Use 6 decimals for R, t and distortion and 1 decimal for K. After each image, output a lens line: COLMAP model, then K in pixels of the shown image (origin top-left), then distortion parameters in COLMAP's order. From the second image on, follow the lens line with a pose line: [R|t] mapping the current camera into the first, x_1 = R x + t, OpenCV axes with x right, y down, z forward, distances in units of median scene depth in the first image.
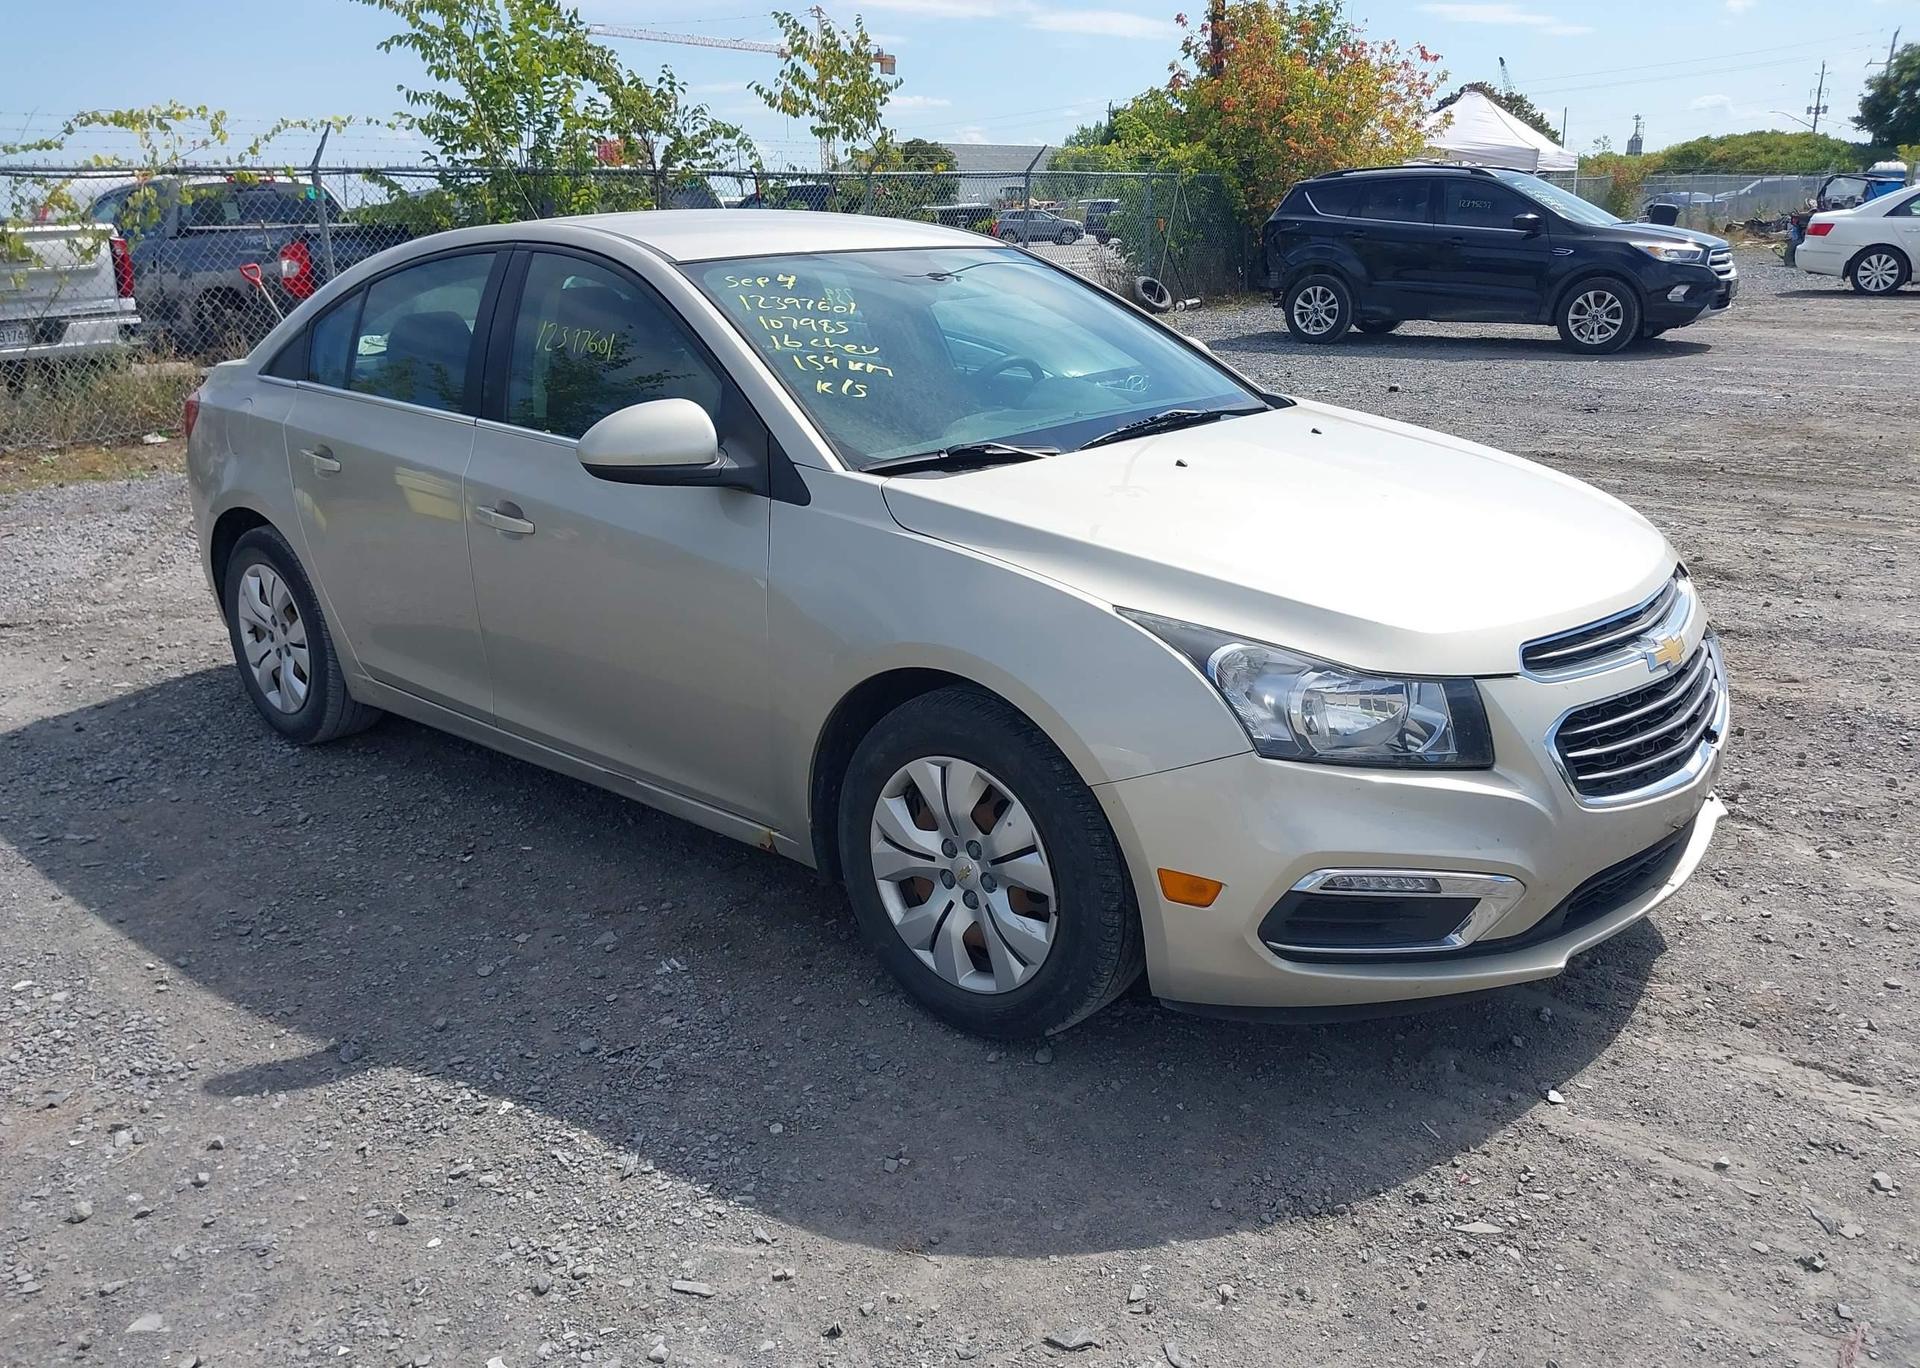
lens RADIAL K [[1520.5, 0, 948.5], [0, 1520.5, 667.9], [0, 0, 1]] dist [0.020185, -0.029290]
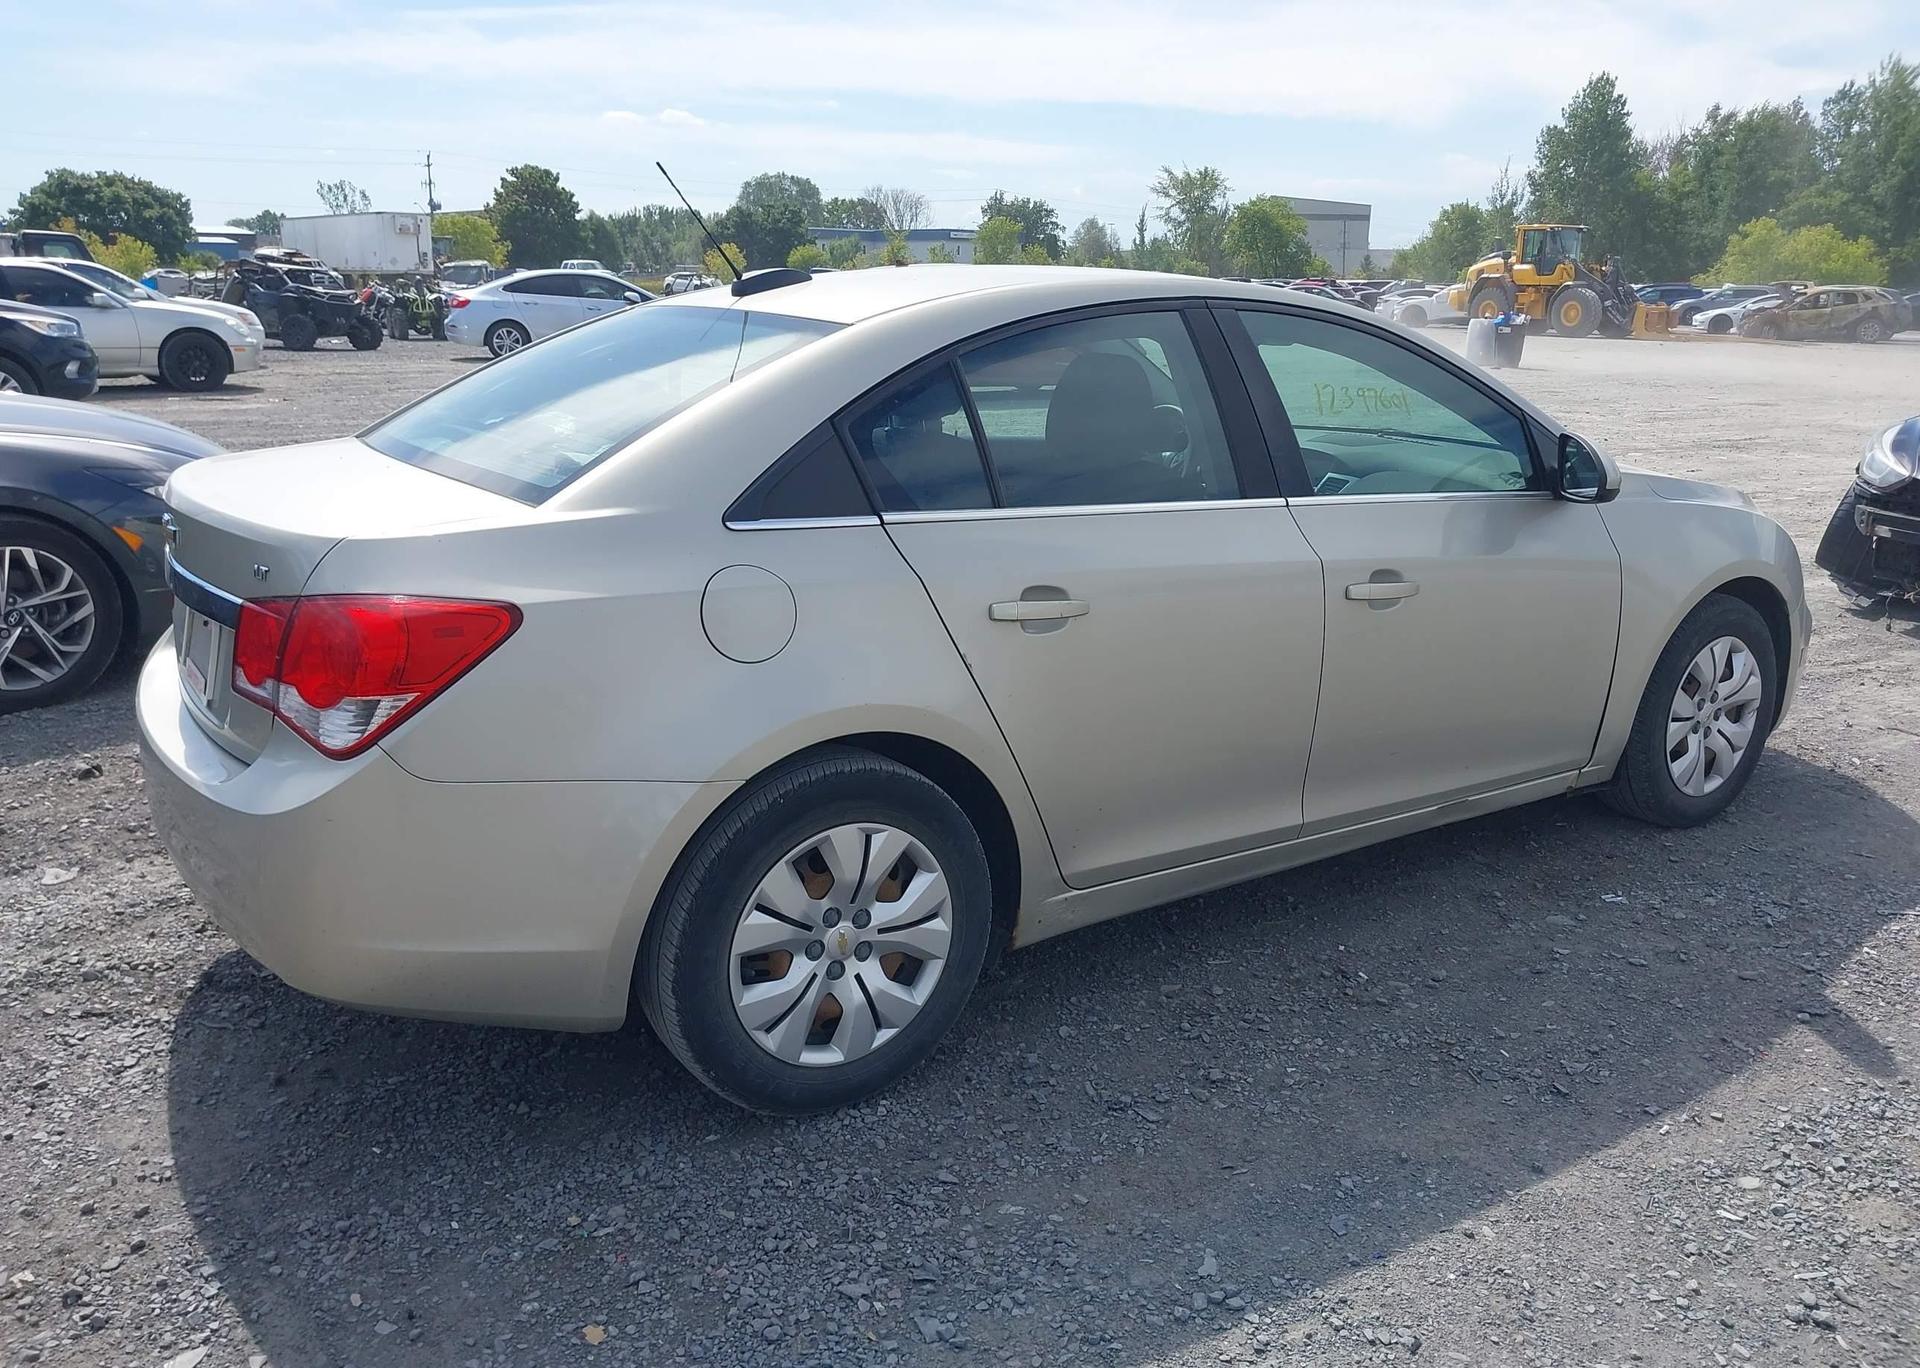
lens RADIAL K [[1520.5, 0, 972.7], [0, 1520.5, 687.8], [0, 0, 1]] dist [0.020185, -0.029290]
pose [[0.238455, -0.222878, 0.945232, -1.433270], [0.259237, 0.952600, 0.159218, -0.291261], [-0.935914, 0.207073, 0.284931, 1.120015]]
